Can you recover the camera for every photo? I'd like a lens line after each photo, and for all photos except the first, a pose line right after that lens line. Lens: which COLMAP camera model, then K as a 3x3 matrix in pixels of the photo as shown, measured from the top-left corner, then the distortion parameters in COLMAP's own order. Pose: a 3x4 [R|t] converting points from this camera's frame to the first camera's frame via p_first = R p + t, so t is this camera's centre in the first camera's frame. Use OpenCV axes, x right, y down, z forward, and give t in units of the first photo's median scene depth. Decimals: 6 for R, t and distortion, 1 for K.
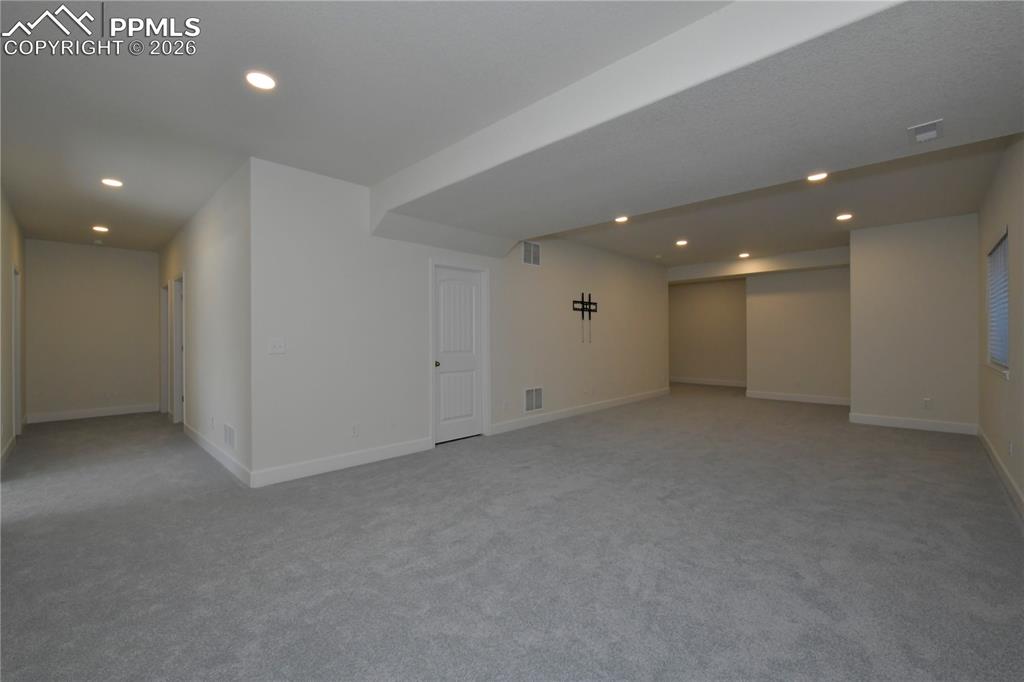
lens RADIAL K [[421.3, 0, 515.9], [0, 421.3, 340.2], [0, 0, 1]] dist [-0.010495, -0.000555]
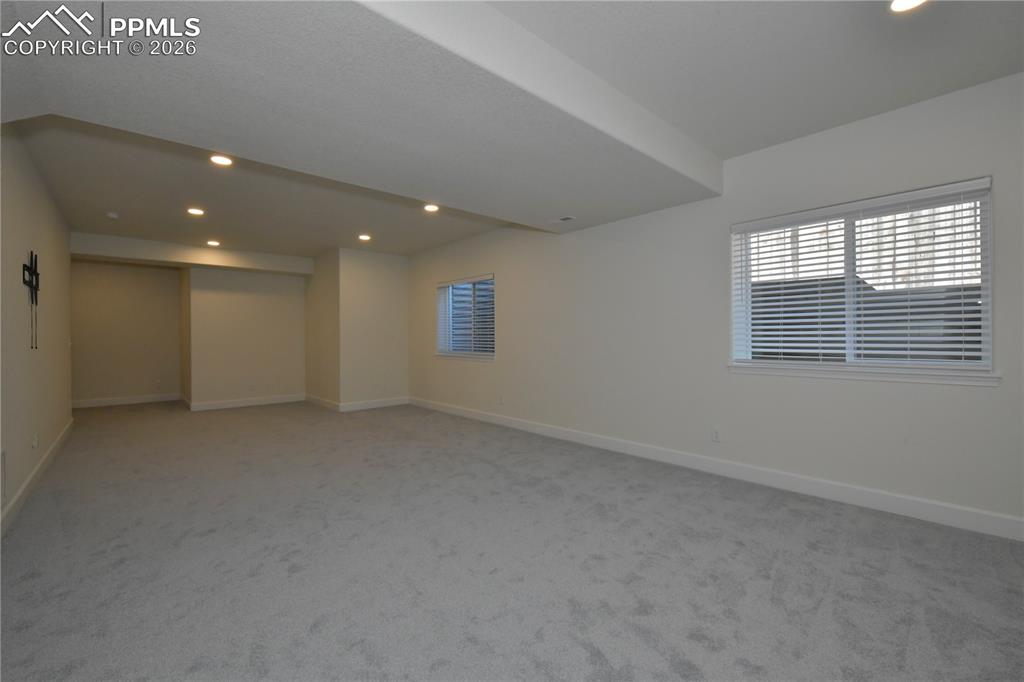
lens RADIAL K [[421.3, 0, 515.5], [0, 421.3, 340.2], [0, 0, 1]] dist [-0.010495, -0.000555]
pose [[0.068404, 0.002704, 0.997654, -0.260504], [0.003074, 0.999991, -0.002921, -0.001106], [-0.997653, 0.003266, 0.068395, 0.330399]]
